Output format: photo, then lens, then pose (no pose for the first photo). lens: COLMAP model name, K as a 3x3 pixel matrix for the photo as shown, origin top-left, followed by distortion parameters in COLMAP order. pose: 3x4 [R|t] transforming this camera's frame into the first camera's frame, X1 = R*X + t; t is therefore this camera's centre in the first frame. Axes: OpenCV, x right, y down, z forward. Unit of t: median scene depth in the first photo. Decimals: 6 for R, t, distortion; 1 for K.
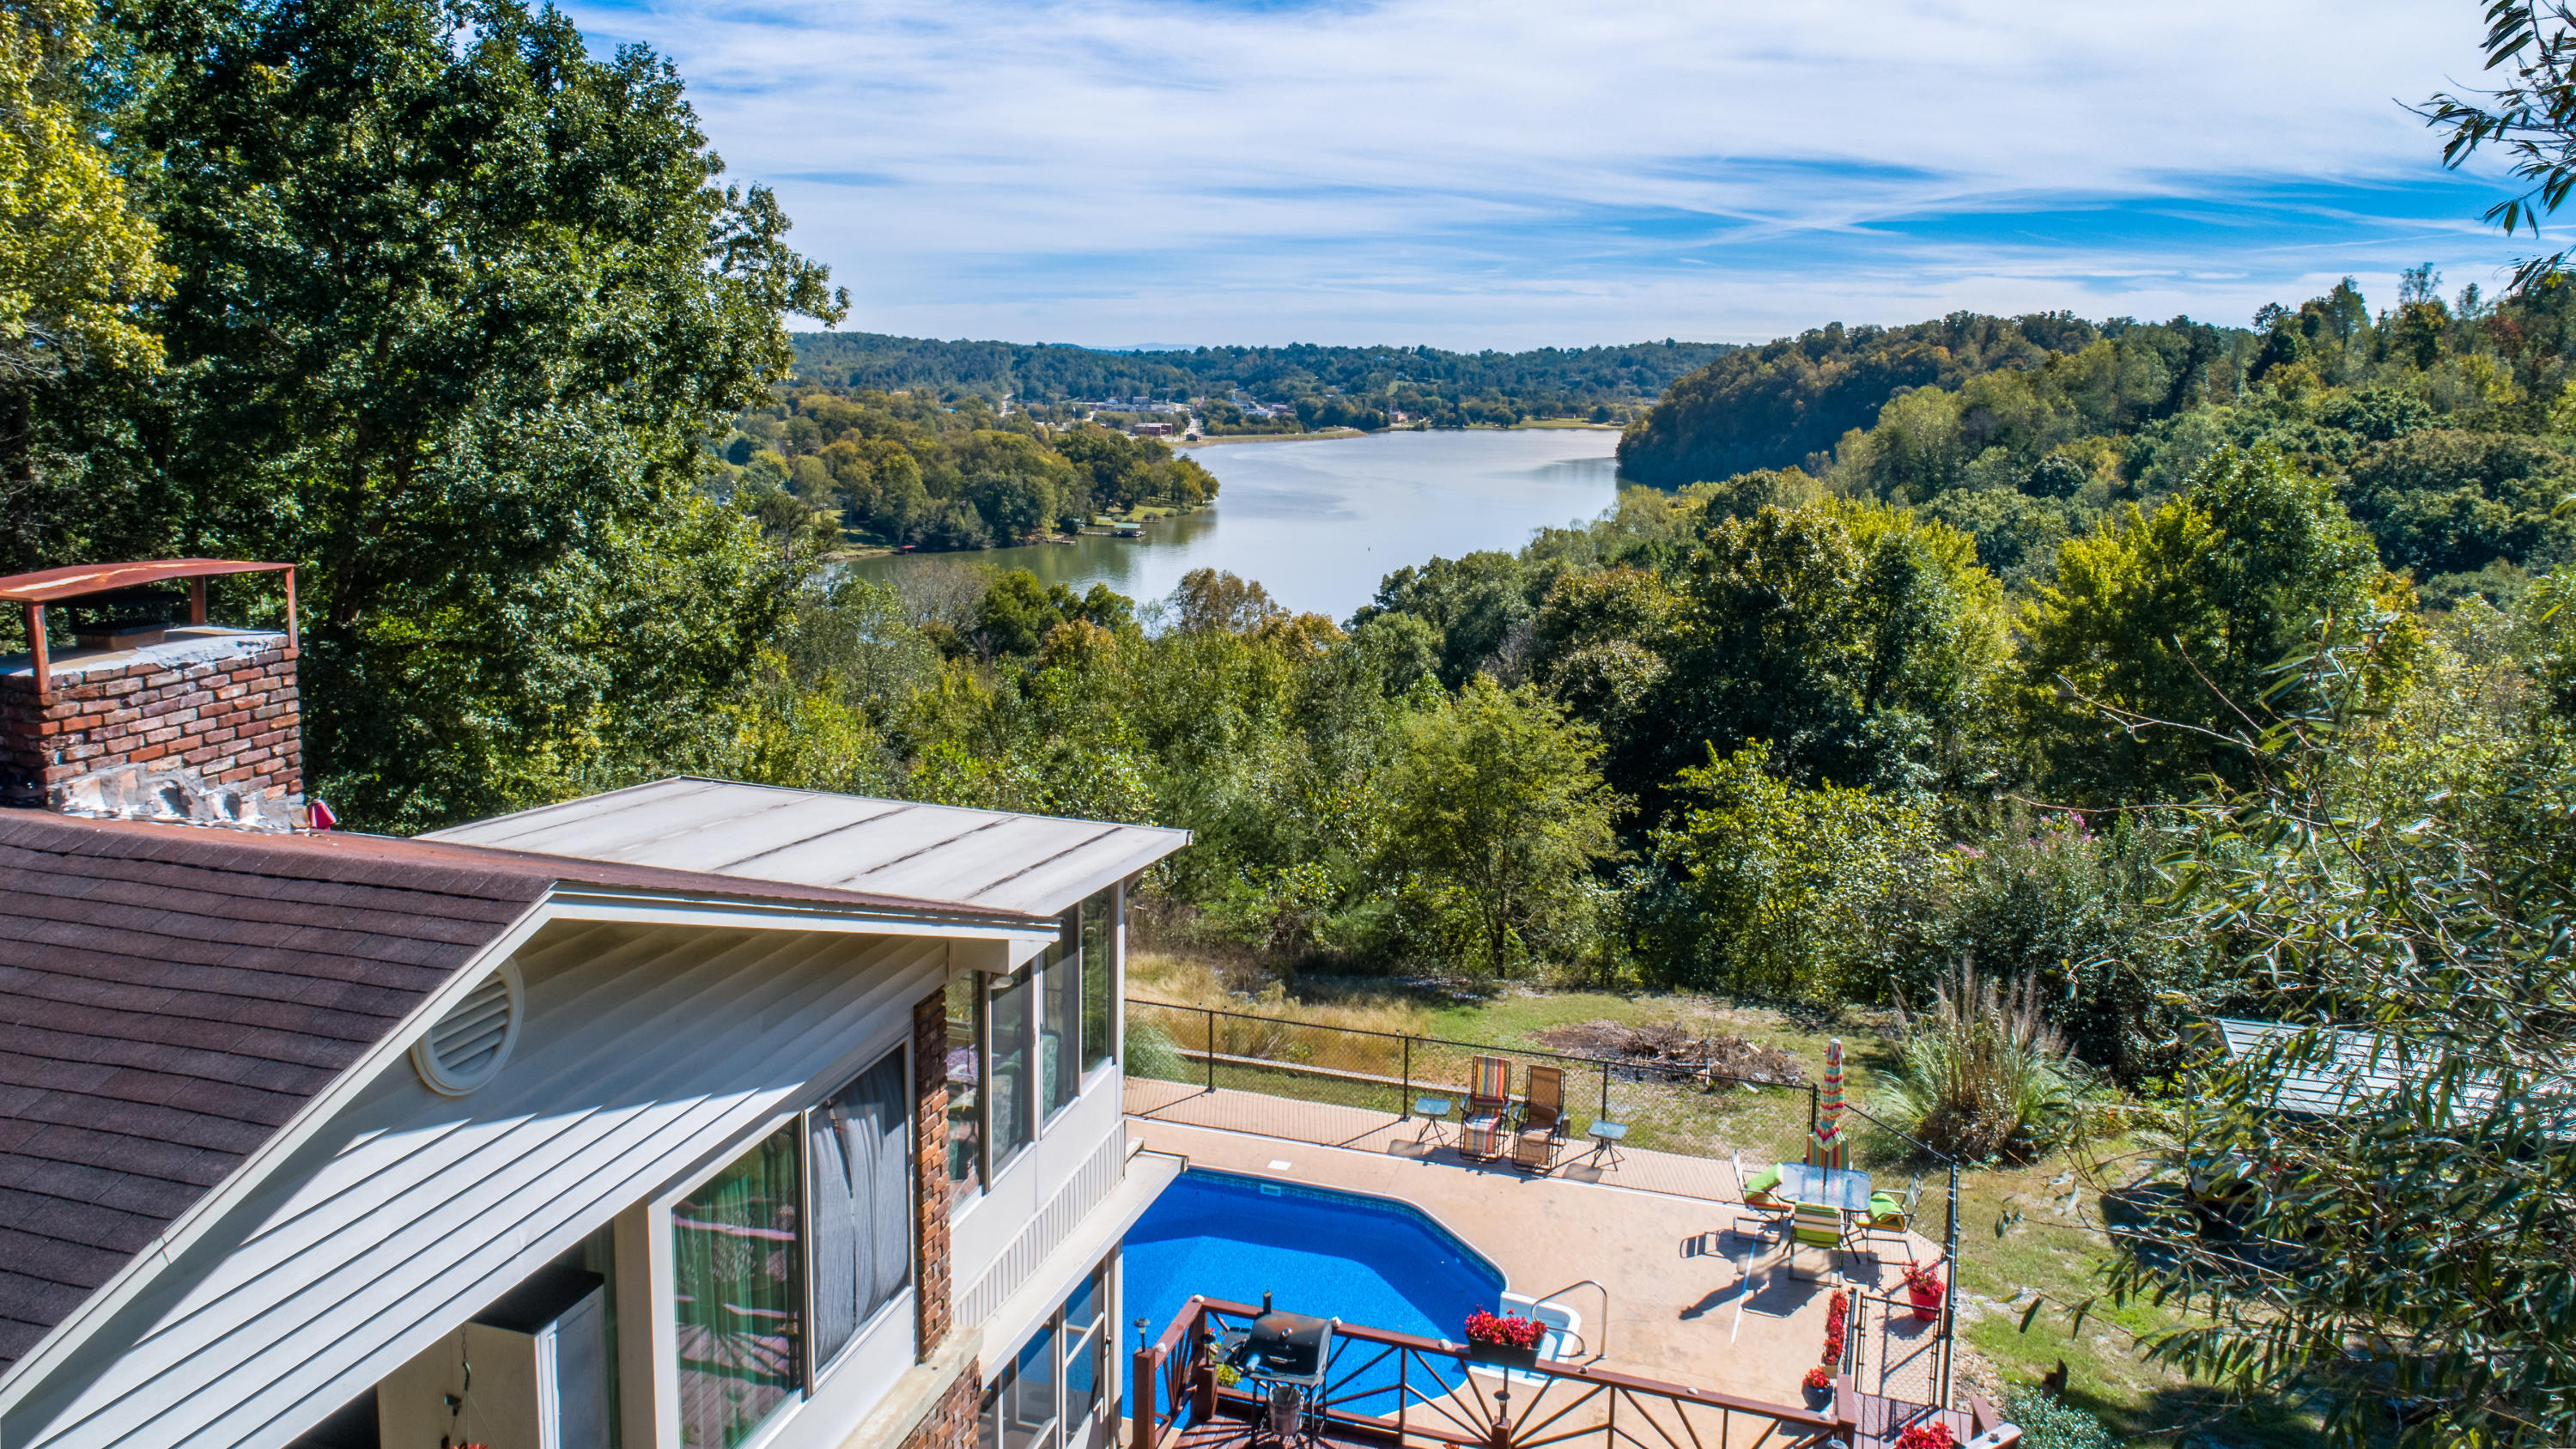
lens RADIAL K [[1760.2, 0, 1300.9], [0, 1760.2, 586.2], [0, 0, 1]] dist [-0.007433, 0.000893]
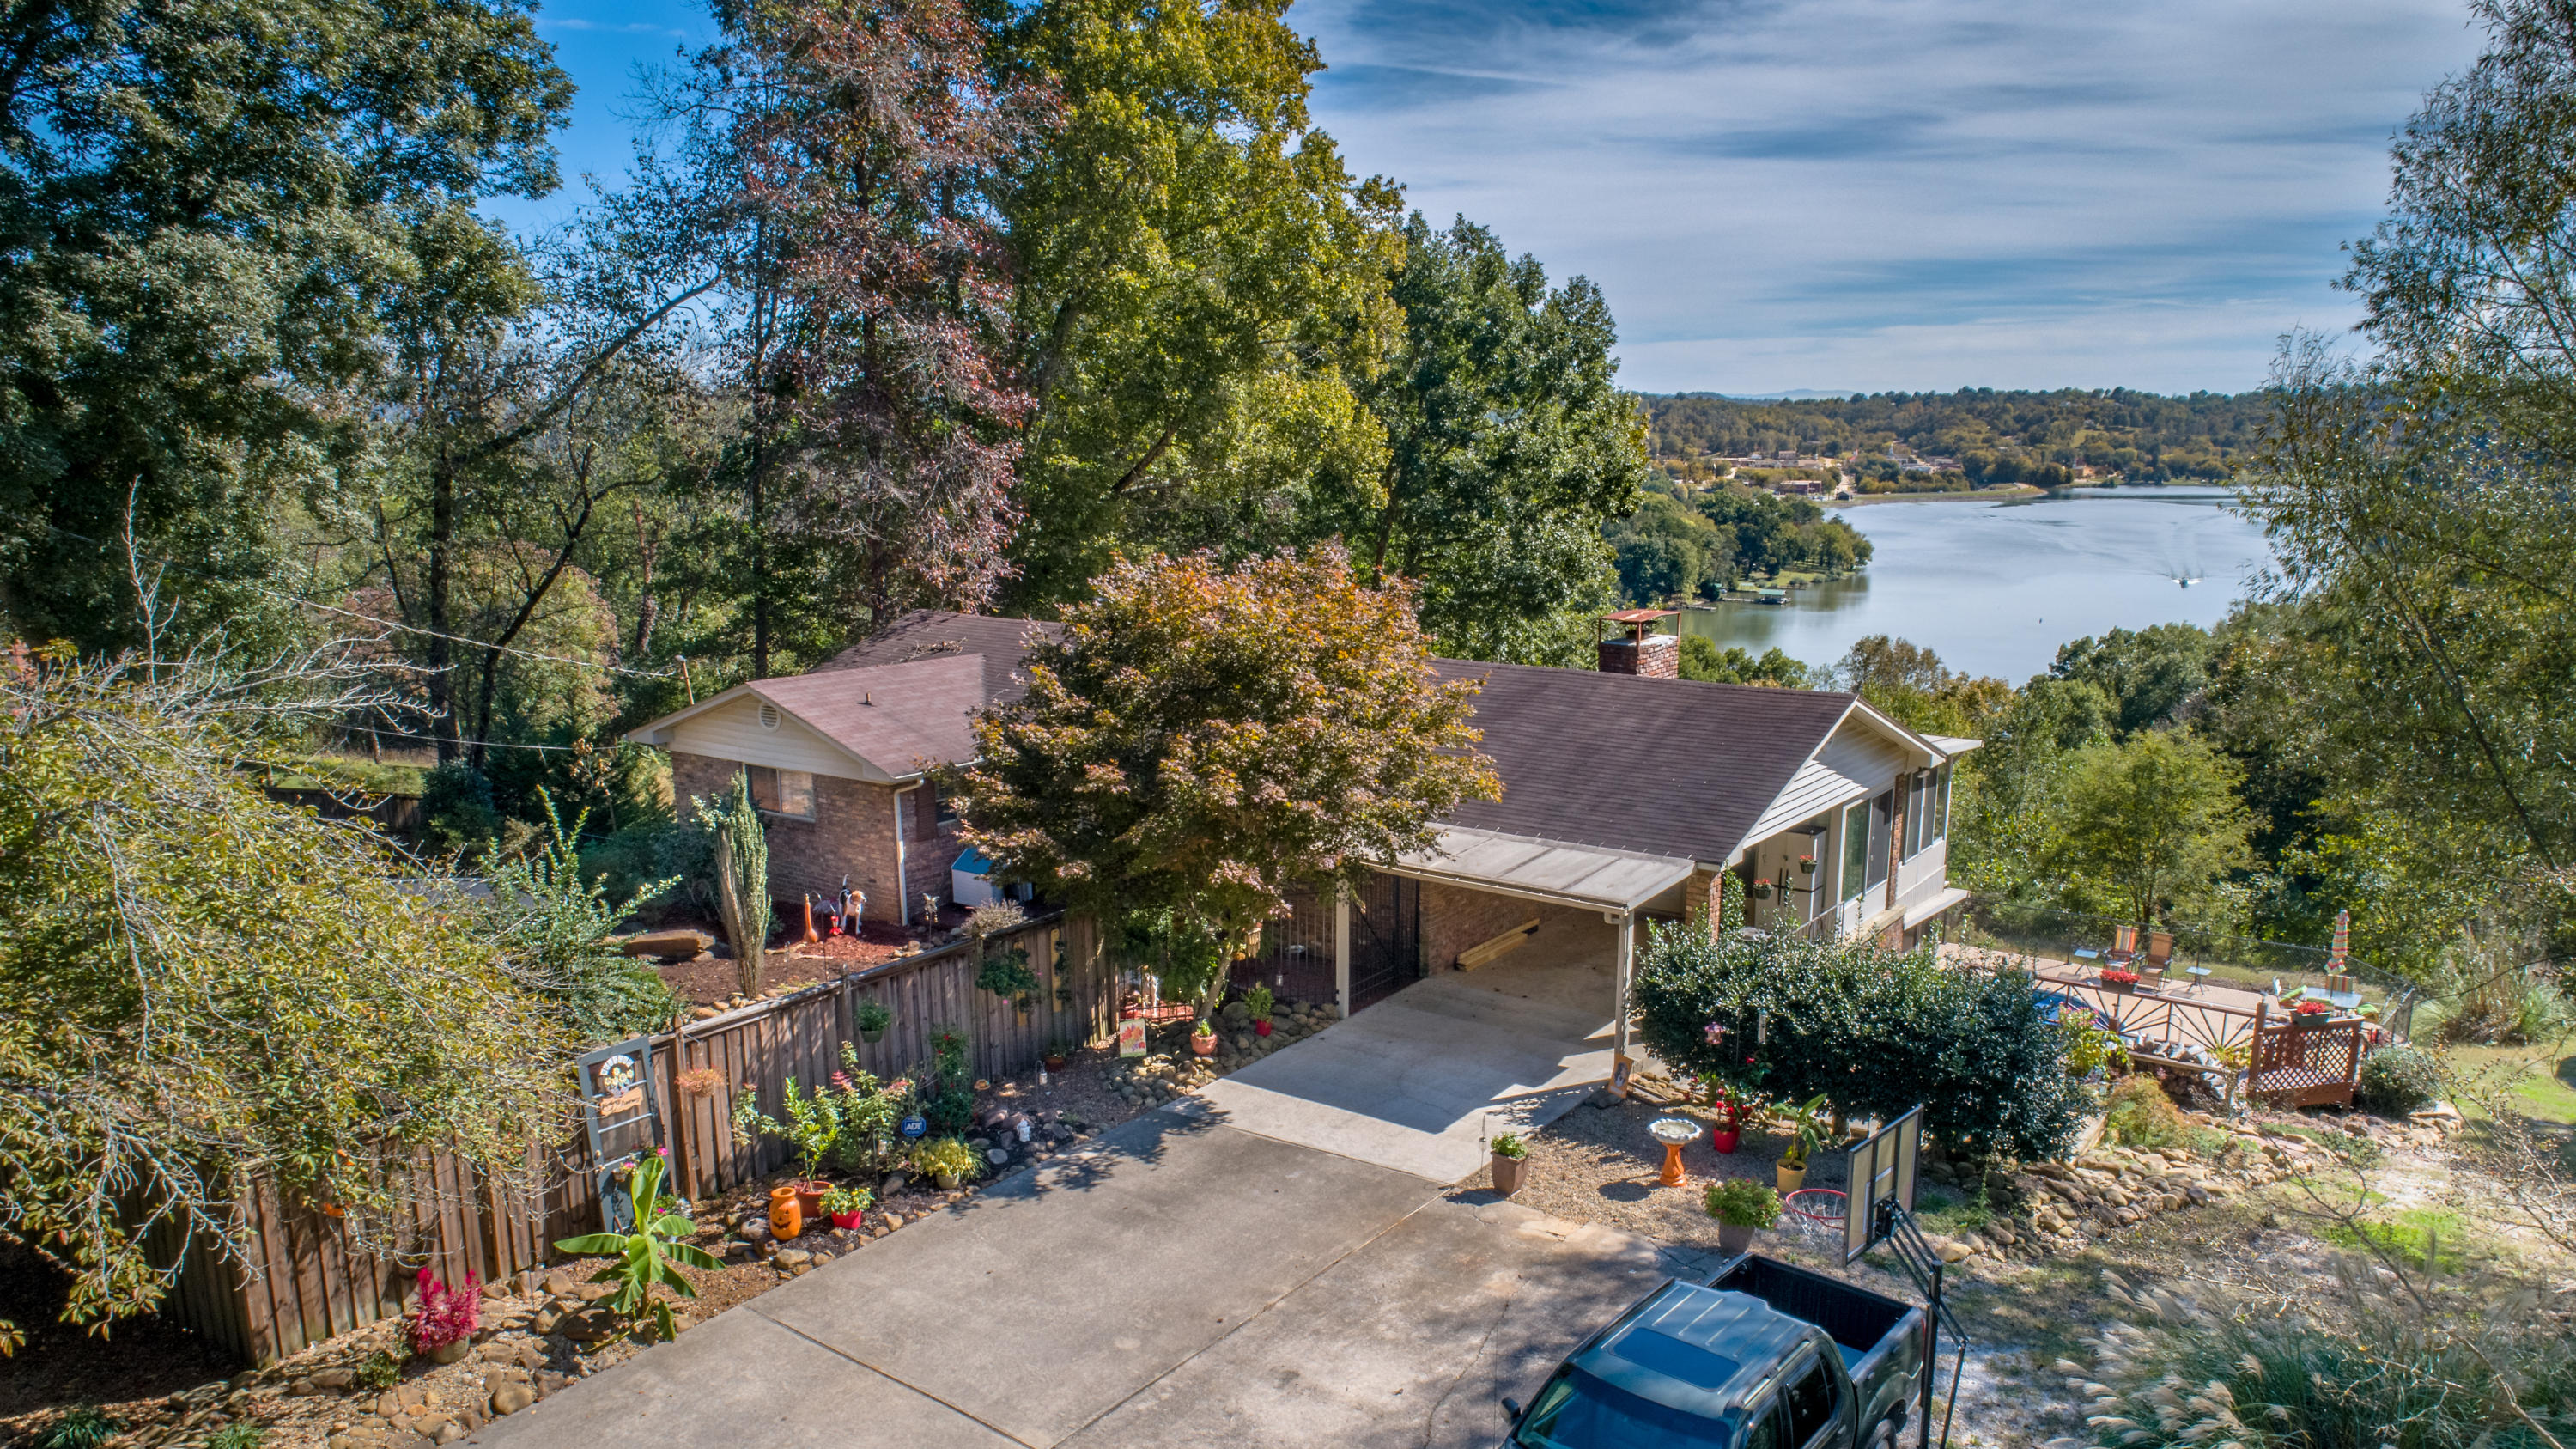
lens RADIAL K [[1828.8, 0, 1347.8], [0, 1828.8, 882.7], [0, 0, 1]] dist [-0.010348, 0.002725]
pose [[0.949317, 0.061436, -0.308259, -0.010133], [-0.022723, 0.991560, 0.127639, 0.004080], [0.313499, -0.114165, 0.942701, -0.140959]]
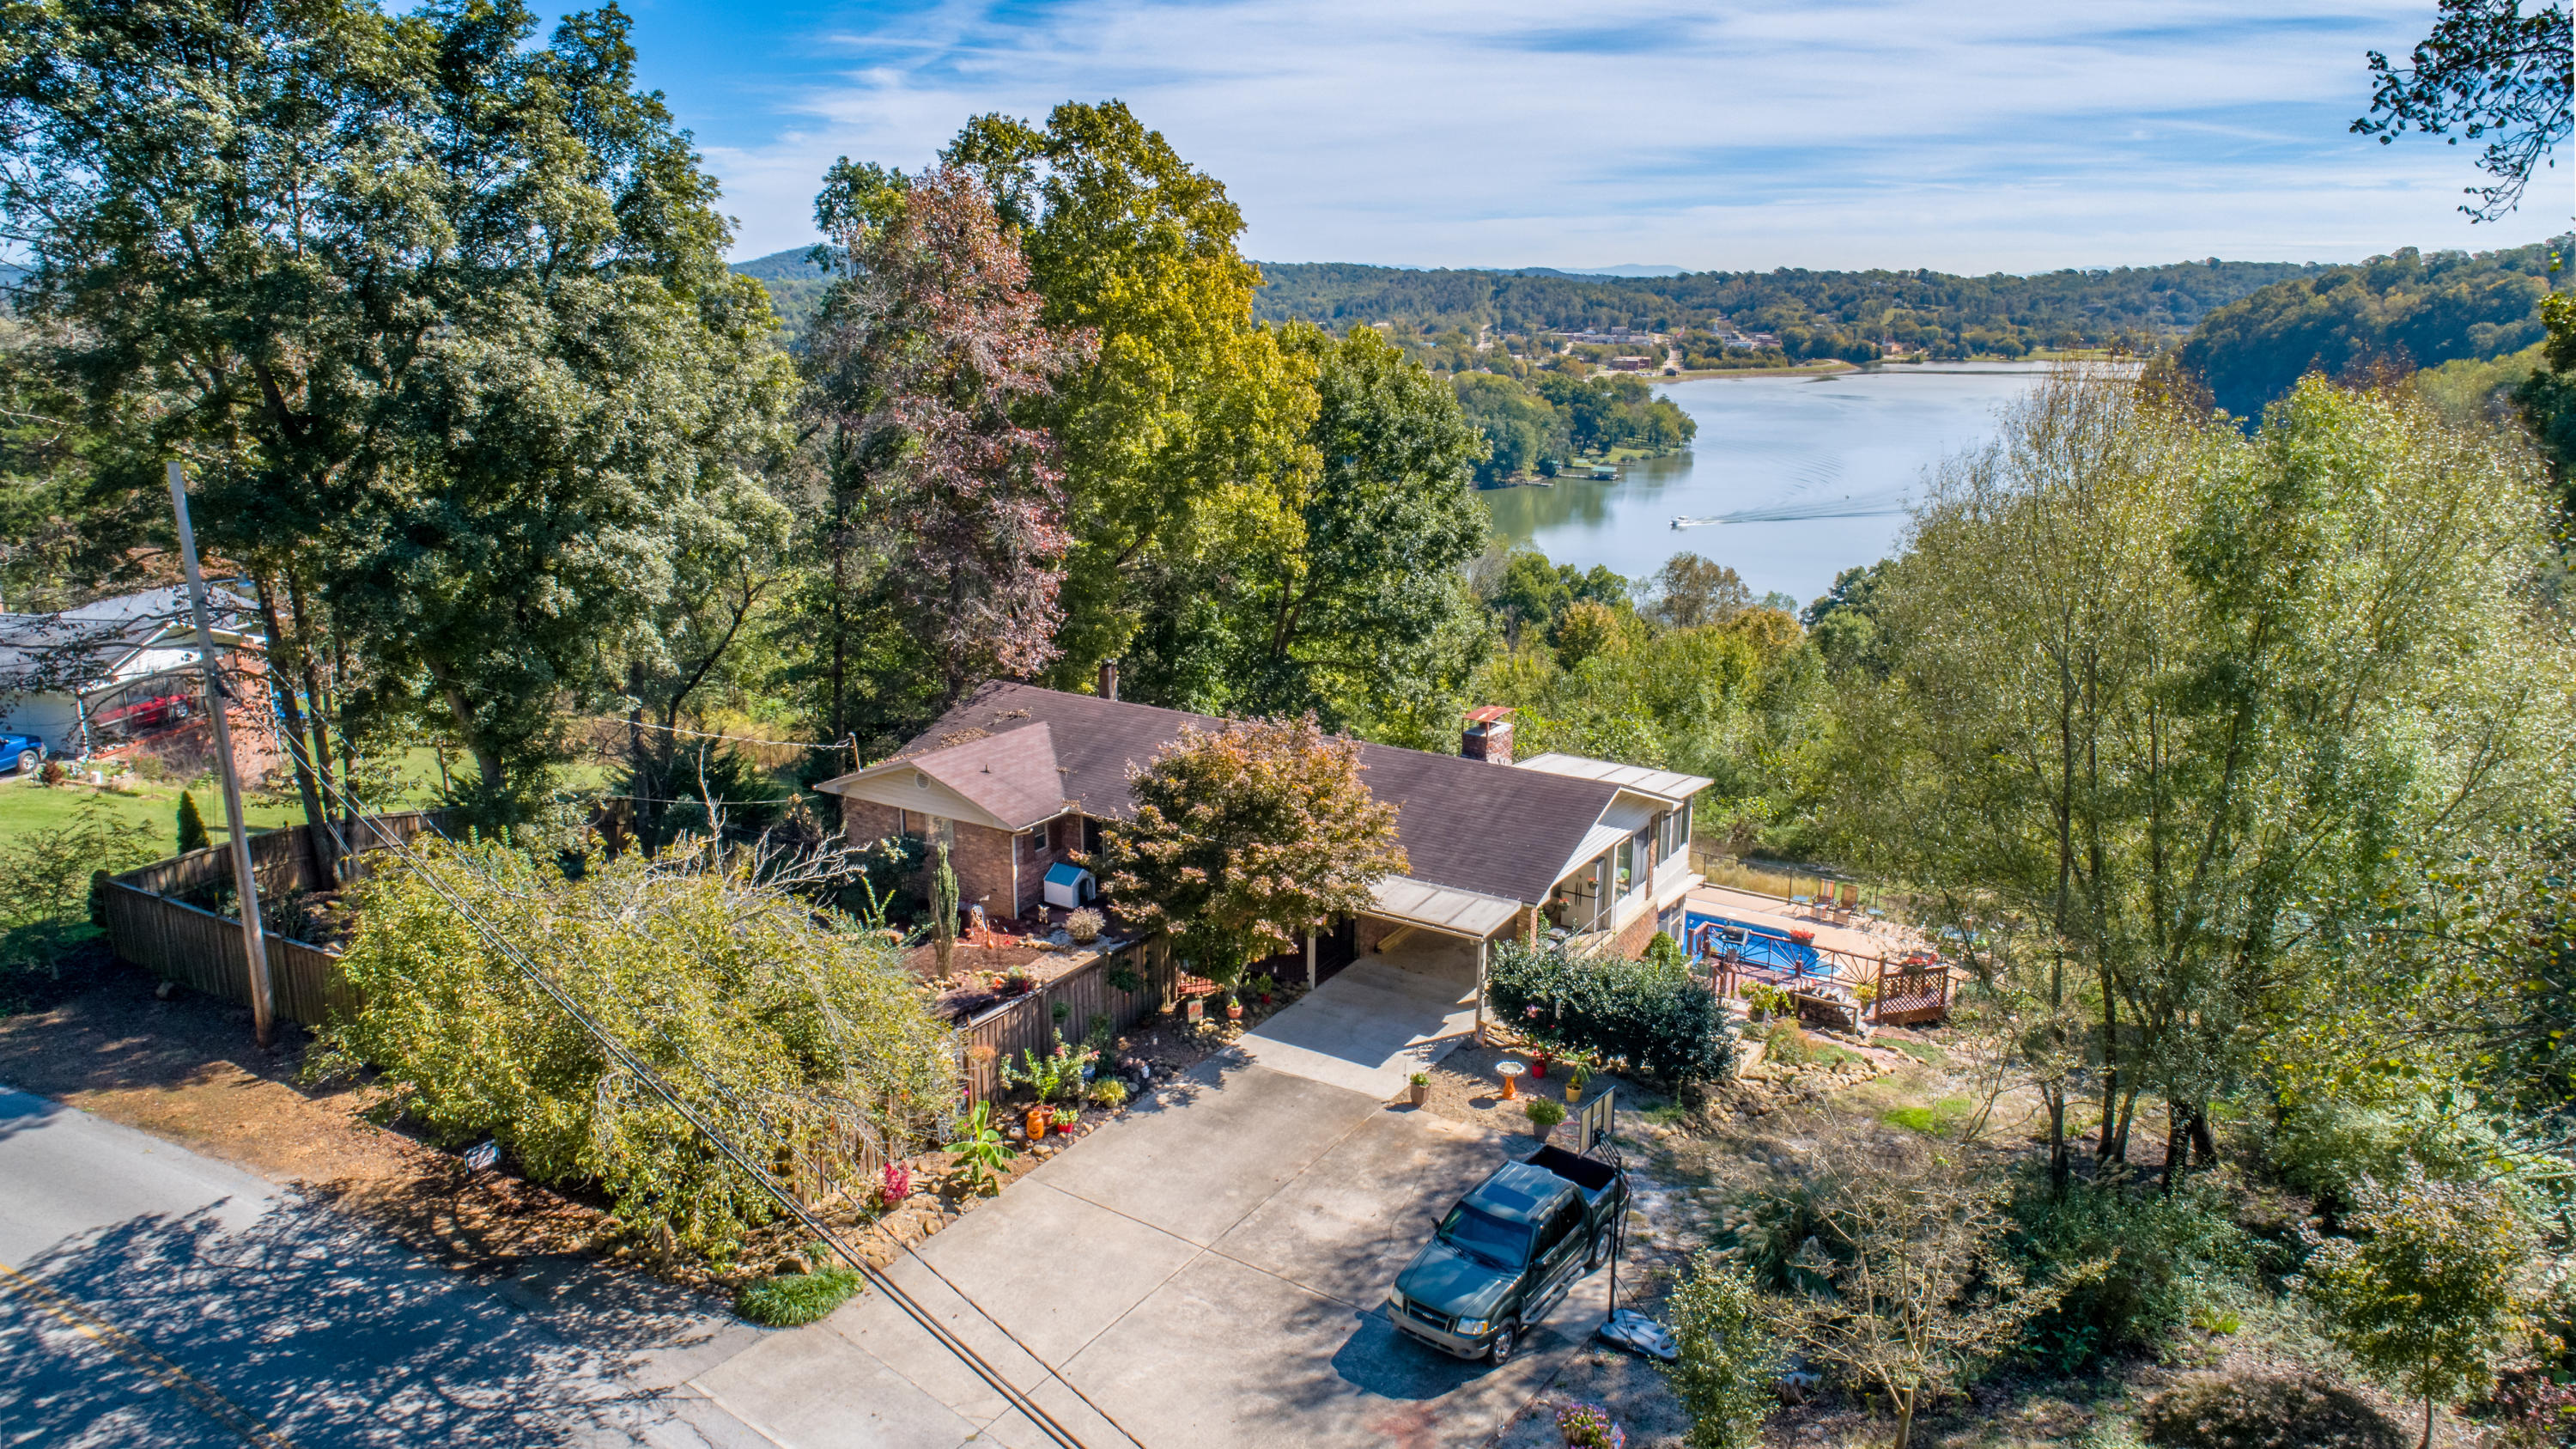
lens RADIAL K [[1737.4, 0, 1288.0], [0, 1737.4, 724.5], [0, 0, 1]] dist [-0.012817, 0.005778]
pose [[0.962778, 0.055525, -0.264529, 0.002626], [-0.023578, 0.992195, 0.122448, -0.034600], [0.269263, -0.111653, 0.956573, -0.233661]]
